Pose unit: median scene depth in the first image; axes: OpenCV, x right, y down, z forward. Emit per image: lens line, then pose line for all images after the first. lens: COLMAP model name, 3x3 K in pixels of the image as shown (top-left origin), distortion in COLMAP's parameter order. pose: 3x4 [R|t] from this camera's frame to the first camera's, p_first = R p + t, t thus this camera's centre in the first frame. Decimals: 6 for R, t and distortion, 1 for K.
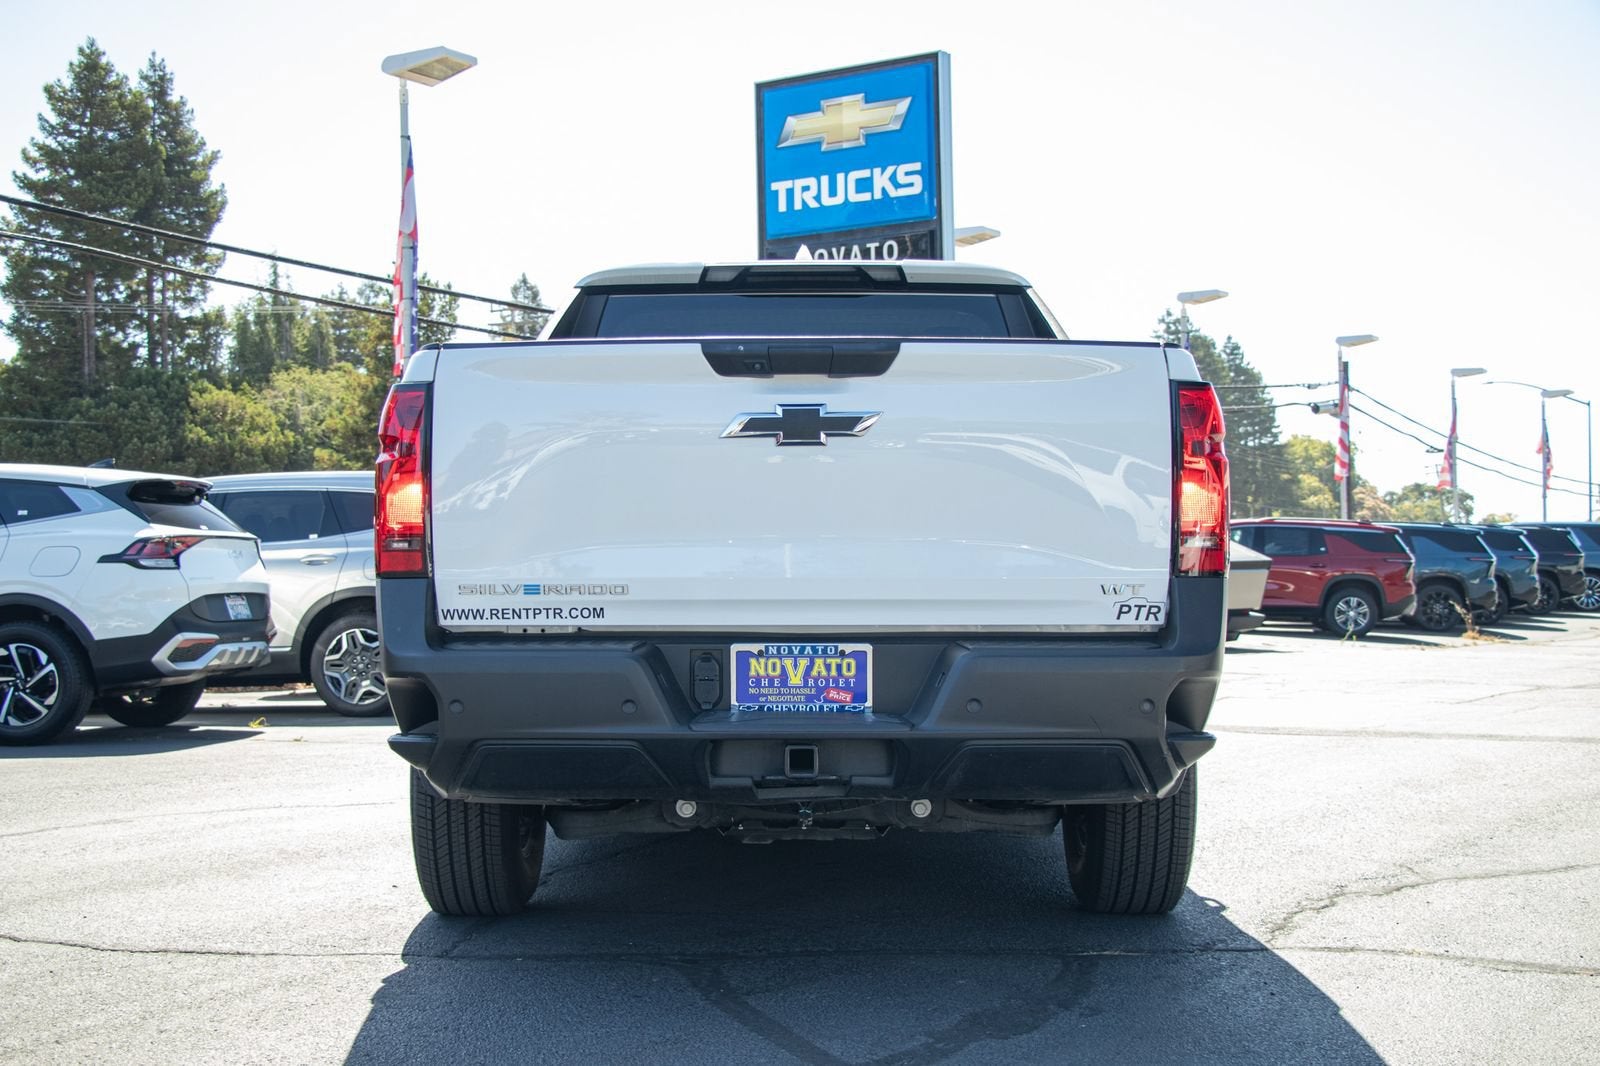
lens RADIAL K [[2146.9, 0, 800.0], [0, 2146.9, 533.0], [0, 0, 1]] dist [-0.075567, 0.605324]
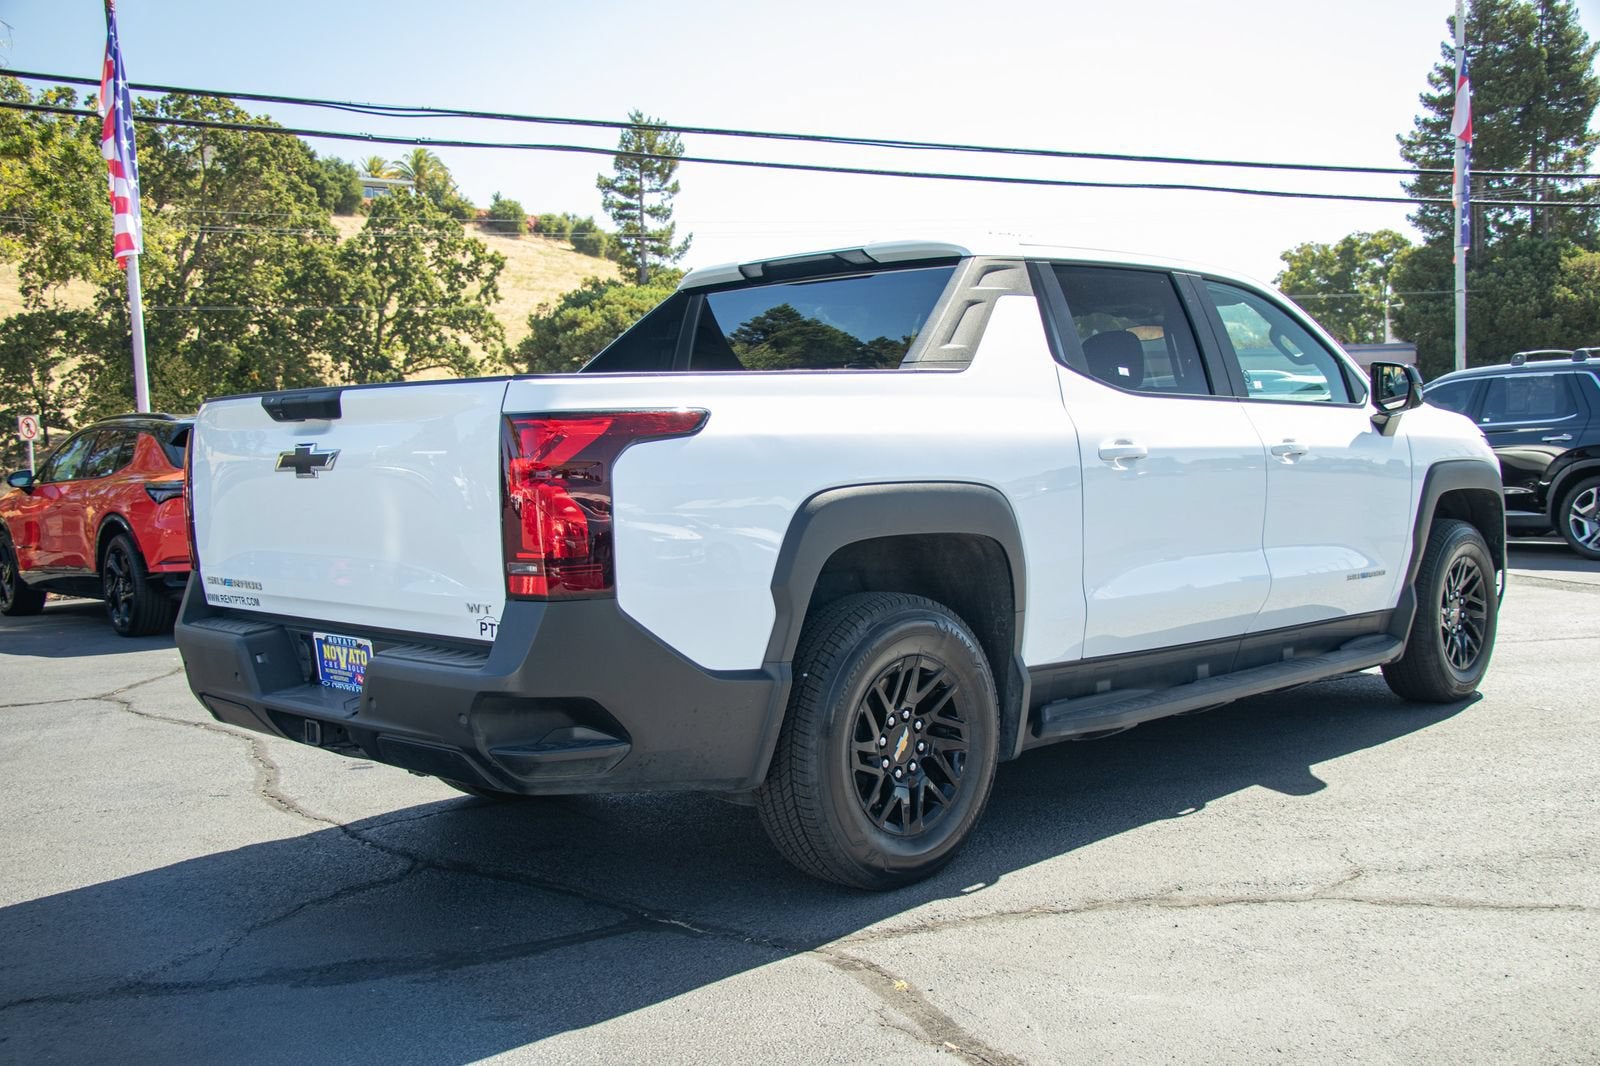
lens RADIAL K [[1658.8, 0, 744.6], [0, 1658.8, 530.2], [0, 0, 1]] dist [-0.117245, 0.271504]
pose [[0.687930, 0.024518, -0.725362, 0.084913], [0.045377, 0.996021, 0.076702, -0.007110], [0.724357, -0.085681, 0.684080, 0.053161]]
